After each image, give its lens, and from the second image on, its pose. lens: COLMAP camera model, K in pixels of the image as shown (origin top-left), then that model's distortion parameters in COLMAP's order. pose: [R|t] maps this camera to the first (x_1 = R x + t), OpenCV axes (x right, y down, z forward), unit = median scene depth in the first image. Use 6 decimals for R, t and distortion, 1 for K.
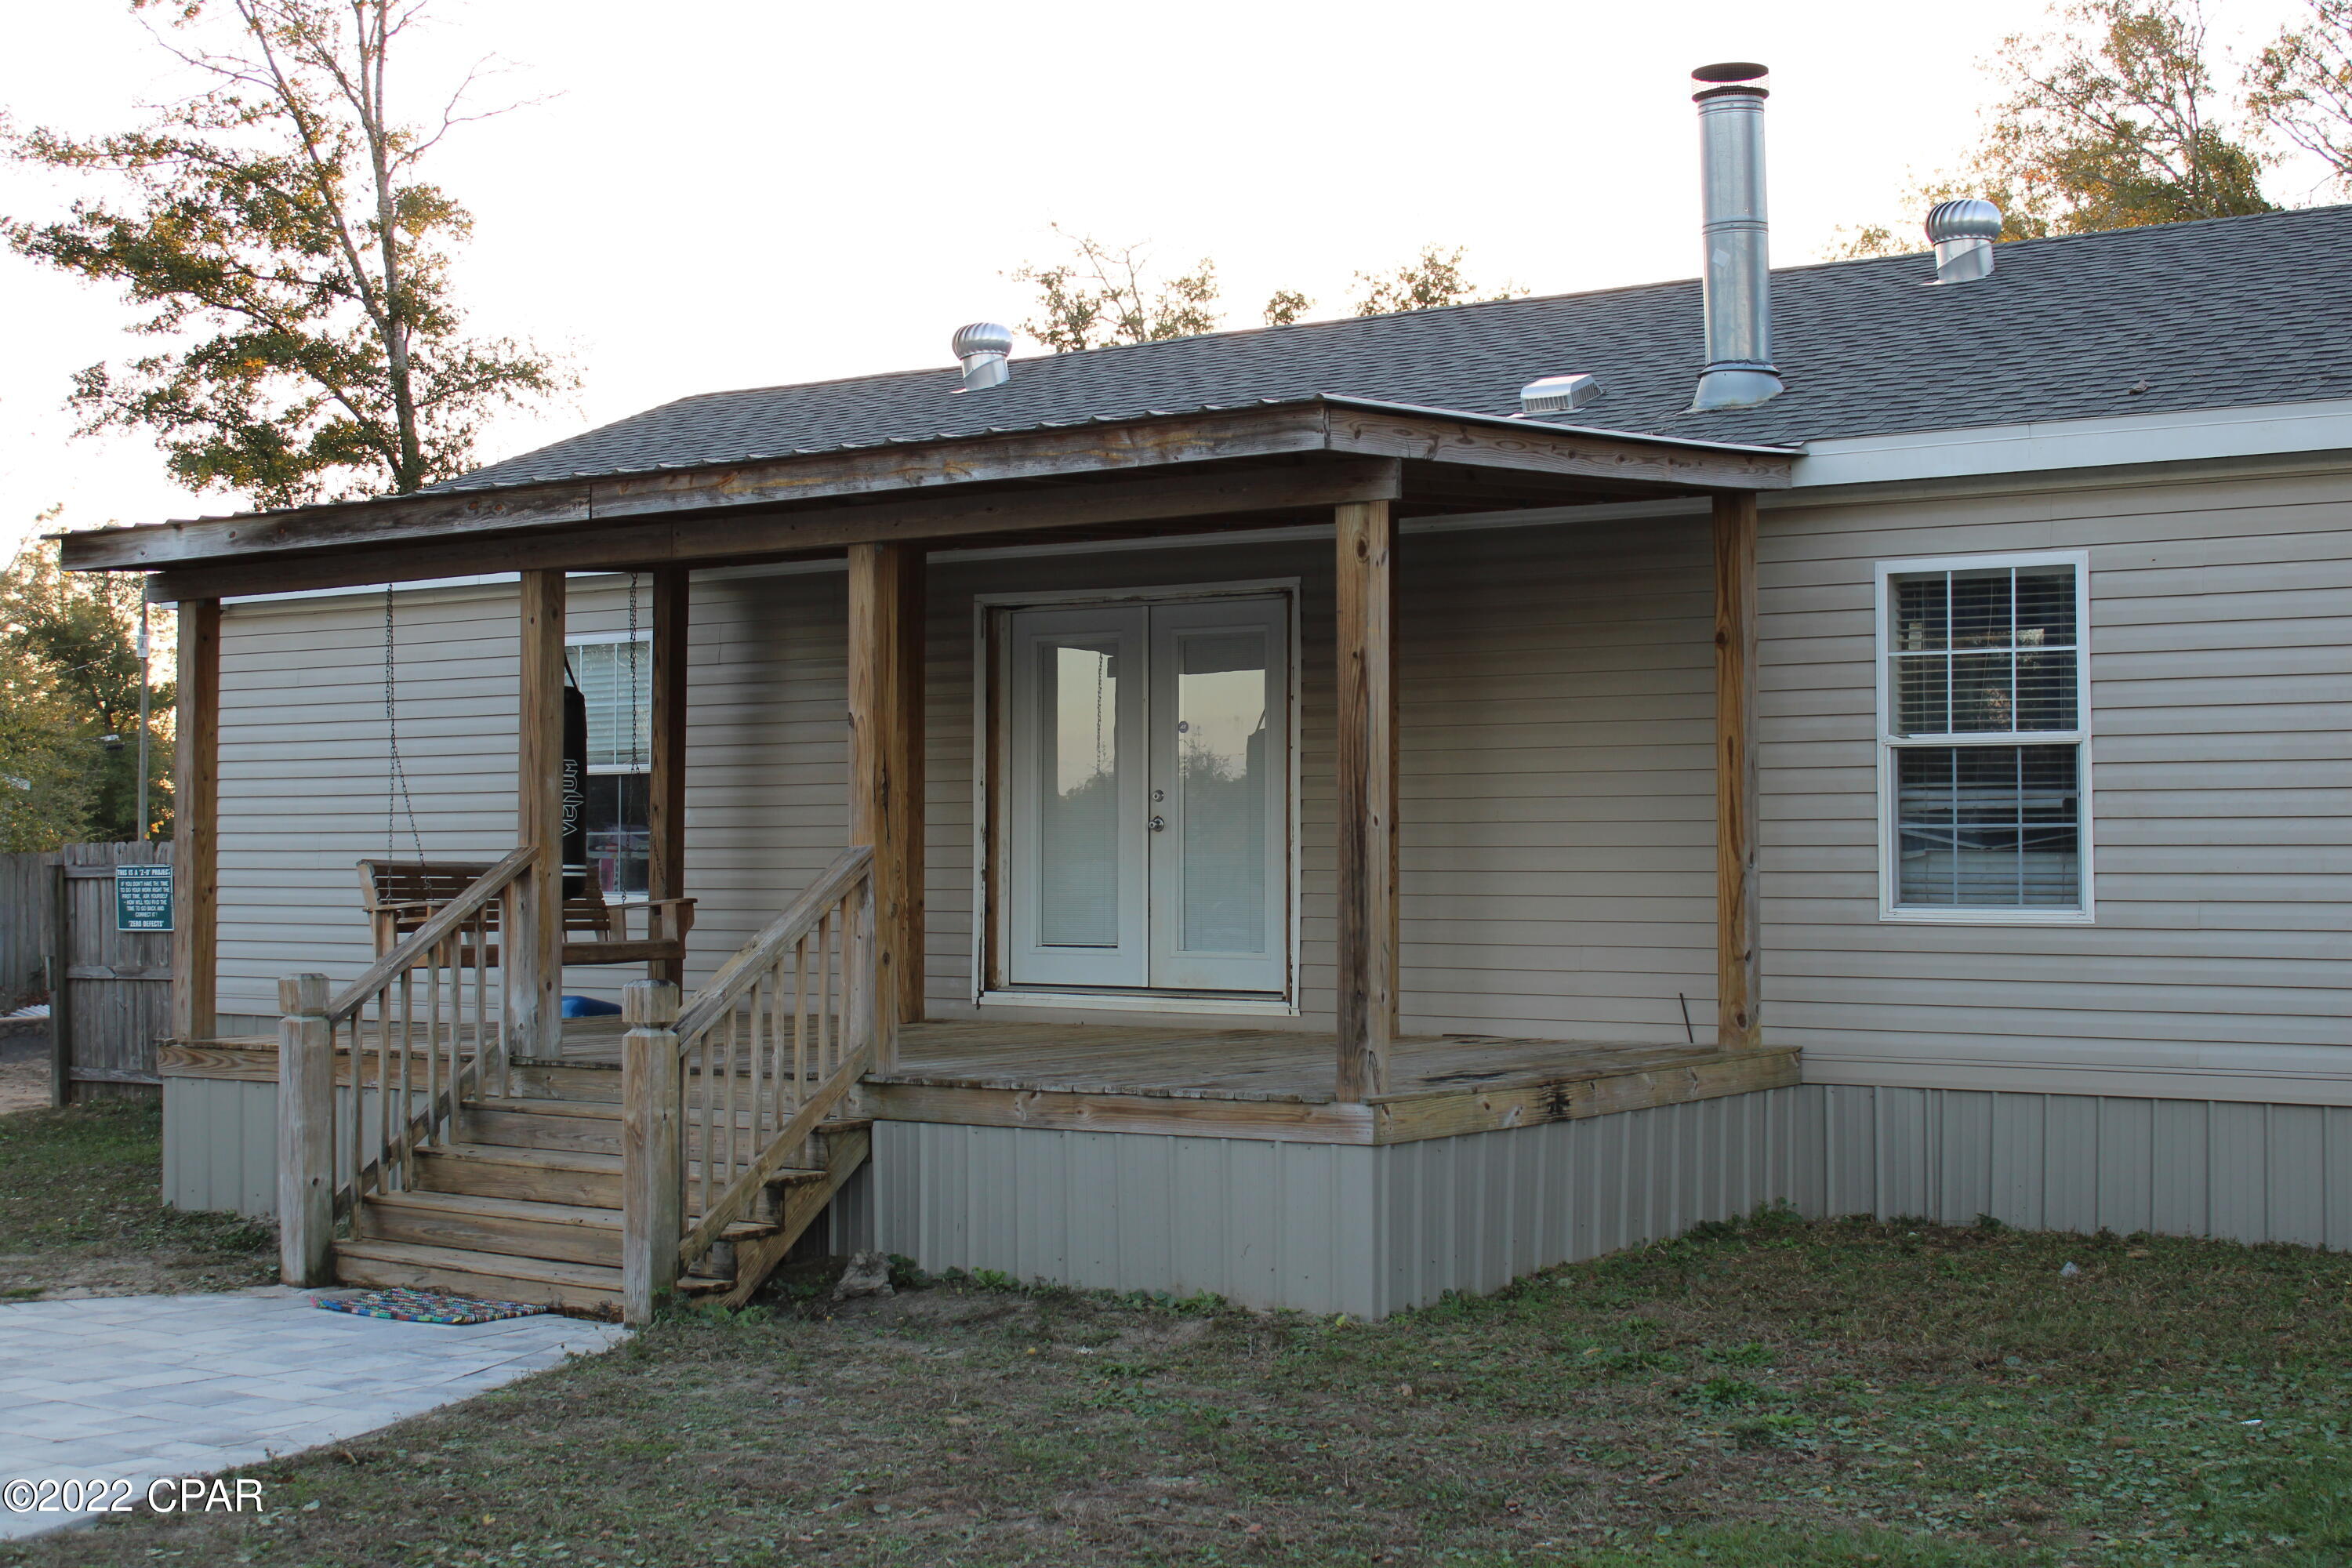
lens RADIAL K [[3120.7, 0, 1196.8], [0, 3120.7, 778.1], [0, 0, 1]] dist [-0.085758, 0.000000]
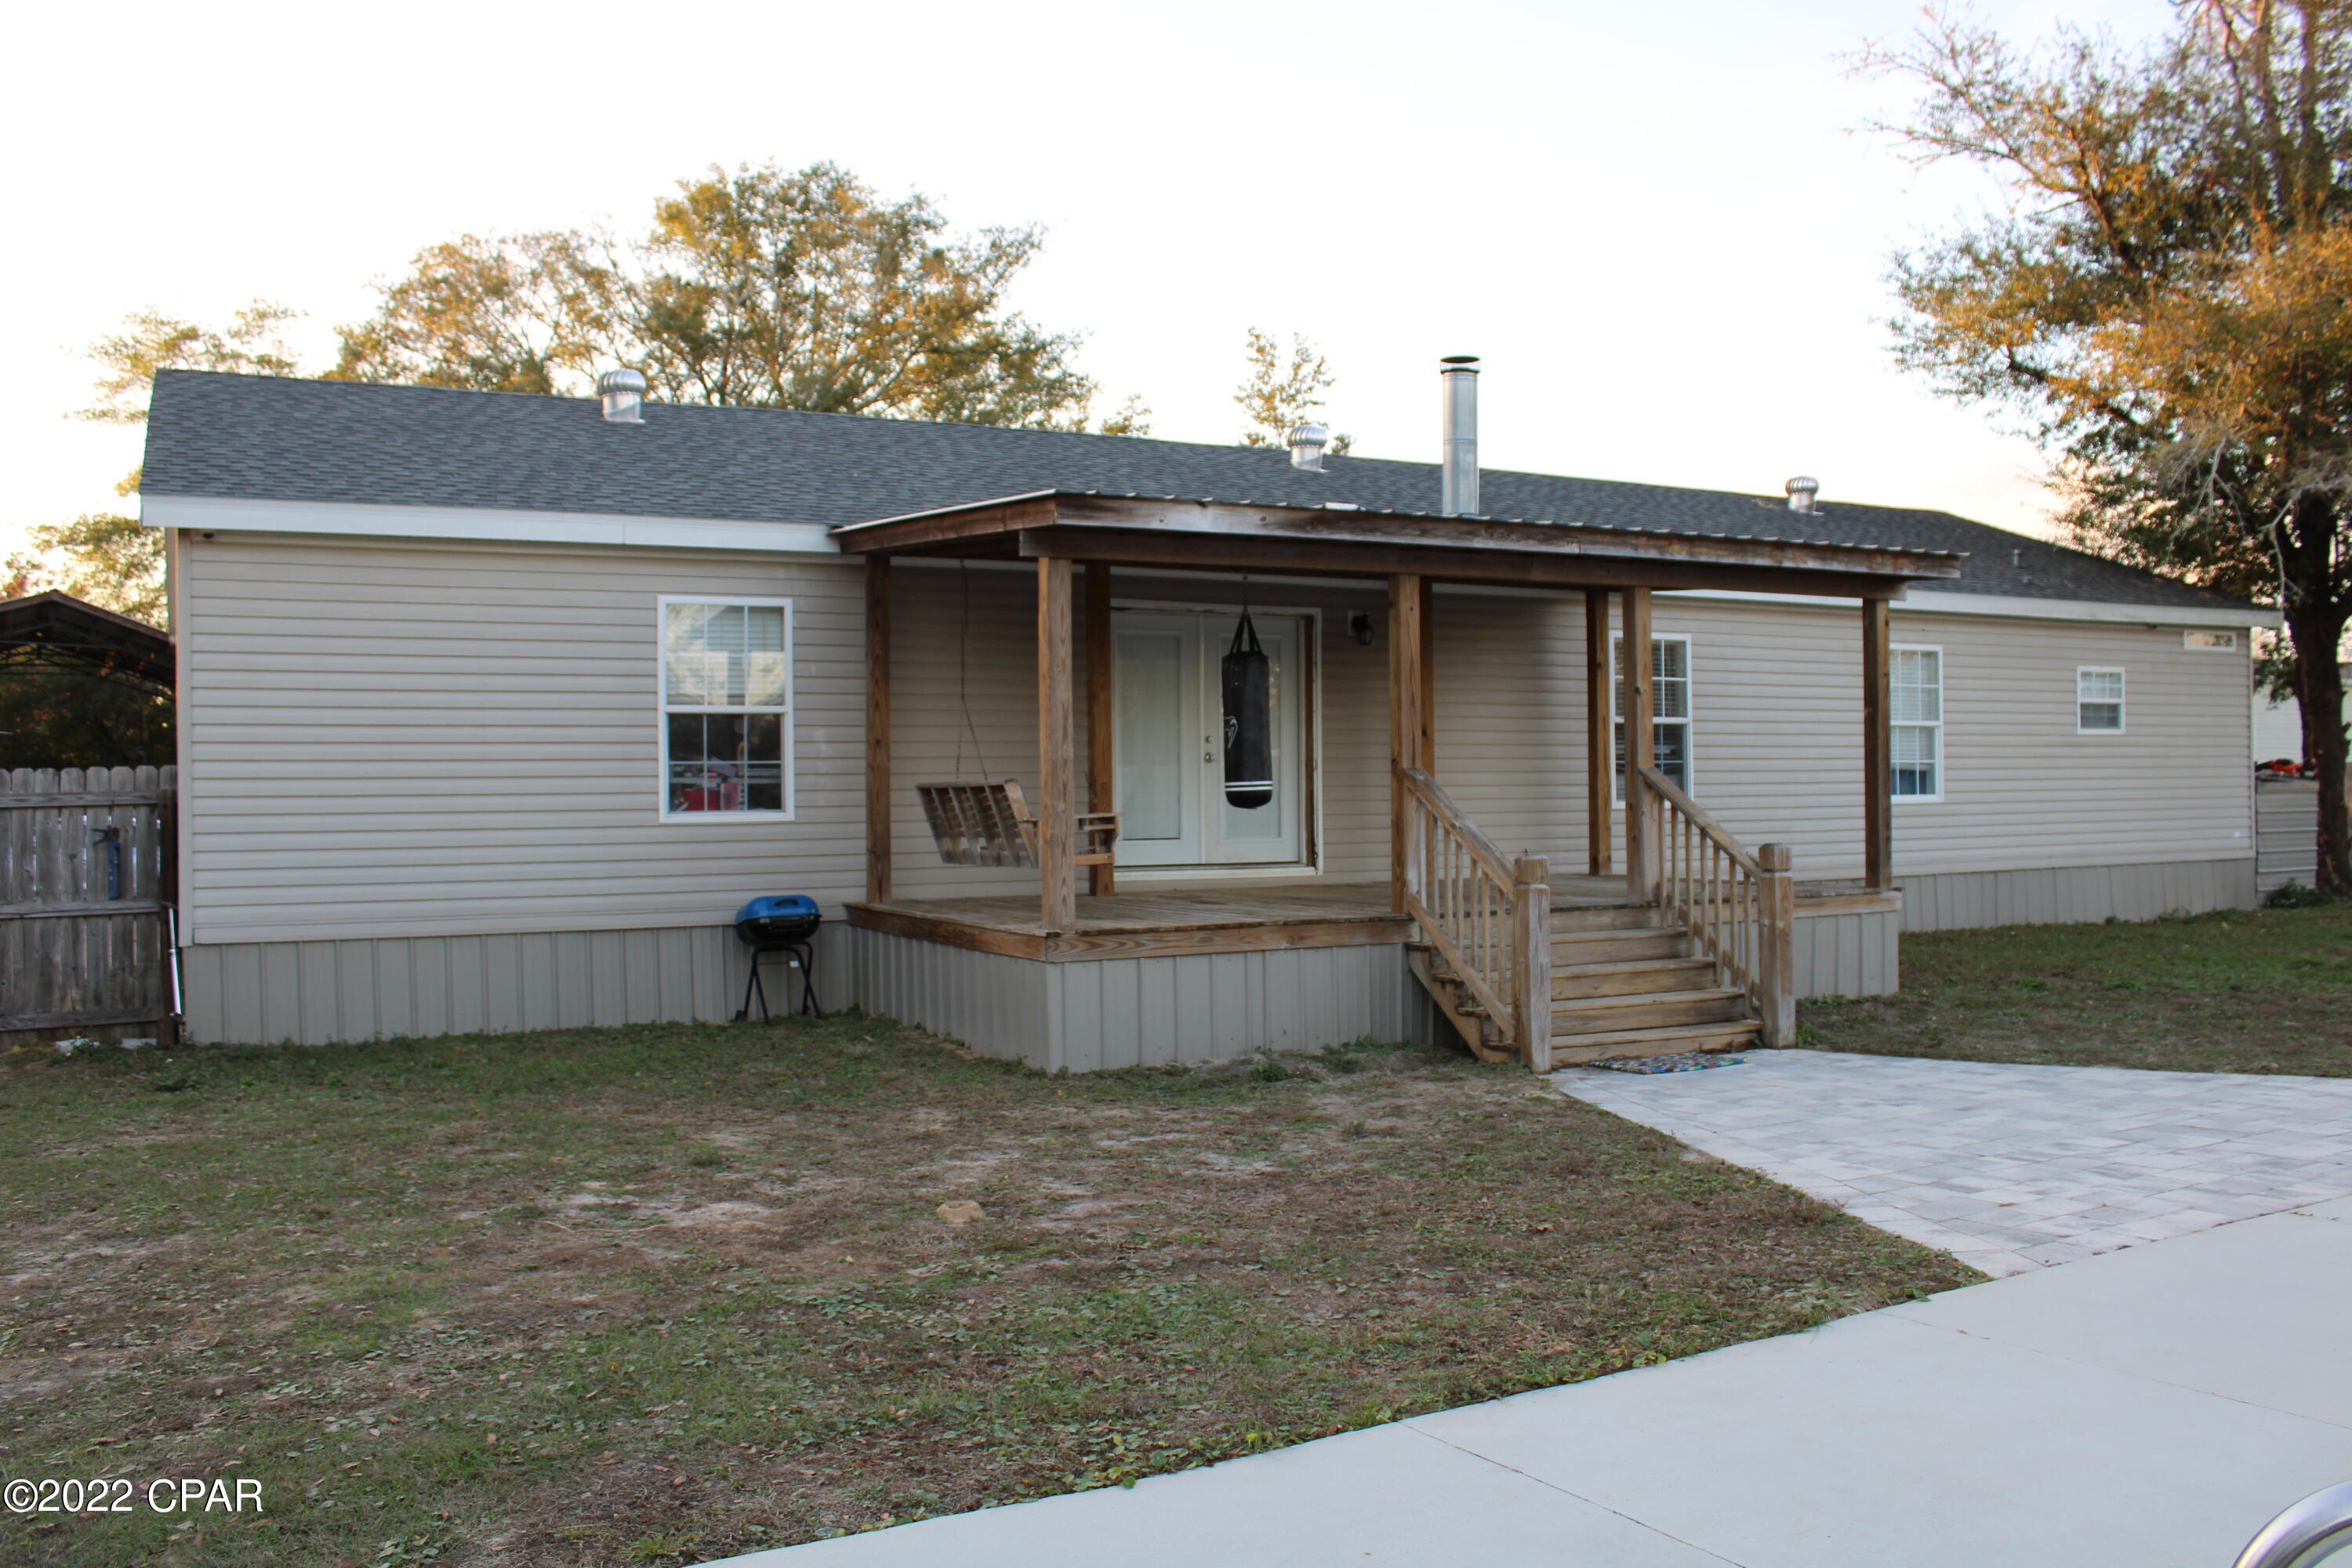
lens RADIAL K [[1951.1, 0, 1223.2], [0, 1951.1, 788.3], [0, 0, 1]] dist [-0.161617, 0.125277]
pose [[0.460111, -0.002690, 0.887857, -1.050738], [-0.014239, 0.999844, 0.010408, 0.023829], [-0.887747, -0.017431, 0.460001, 0.662984]]
